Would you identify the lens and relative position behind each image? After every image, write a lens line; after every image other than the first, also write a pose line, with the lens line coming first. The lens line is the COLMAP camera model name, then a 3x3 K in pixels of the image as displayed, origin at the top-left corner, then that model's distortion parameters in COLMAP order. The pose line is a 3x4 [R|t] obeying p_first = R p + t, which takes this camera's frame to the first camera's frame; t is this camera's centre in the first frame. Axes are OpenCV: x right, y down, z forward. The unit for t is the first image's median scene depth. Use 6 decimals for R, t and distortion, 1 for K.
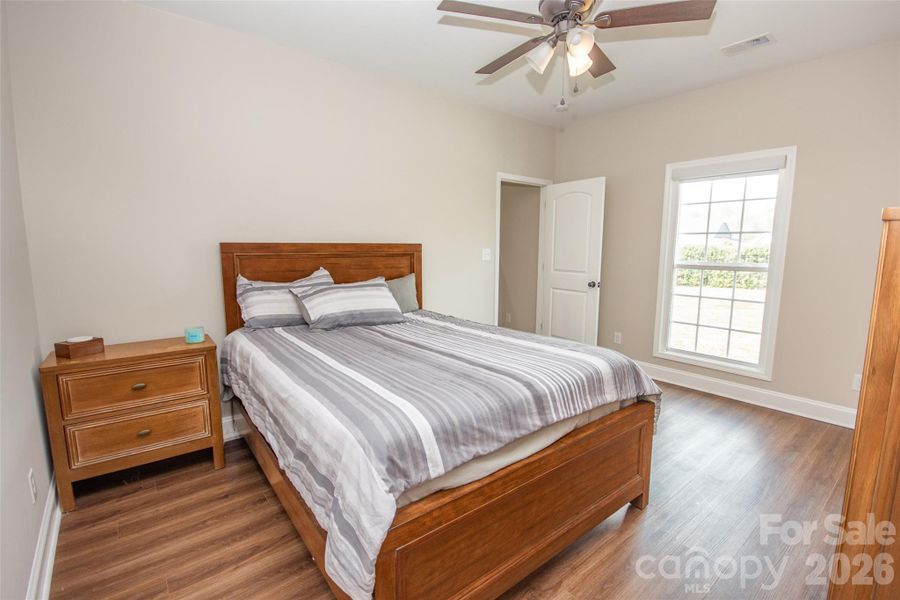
lens RADIAL K [[398.7, 0, 453.3], [0, 398.7, 300.1], [0, 0, 1]] dist [0.000464, -0.000288]
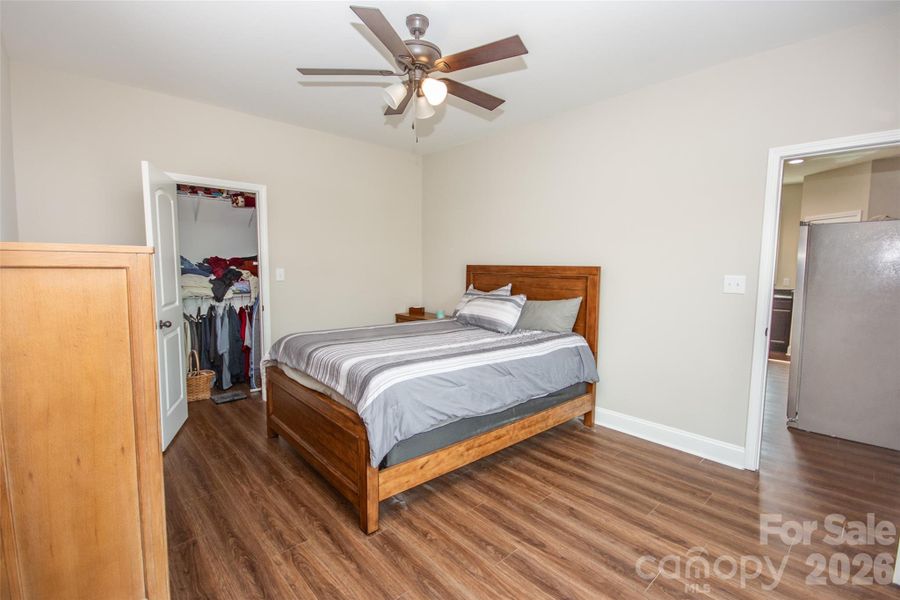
lens RADIAL K [[398.7, 0, 453.3], [0, 398.7, 300.1], [0, 0, 1]] dist [0.000464, -0.000288]
pose [[0.094873, 0.088015, -0.991591, 0.896265], [-0.147537, 0.986327, 0.073432, -0.093203], [0.984496, 0.139330, 0.106561, 0.652714]]
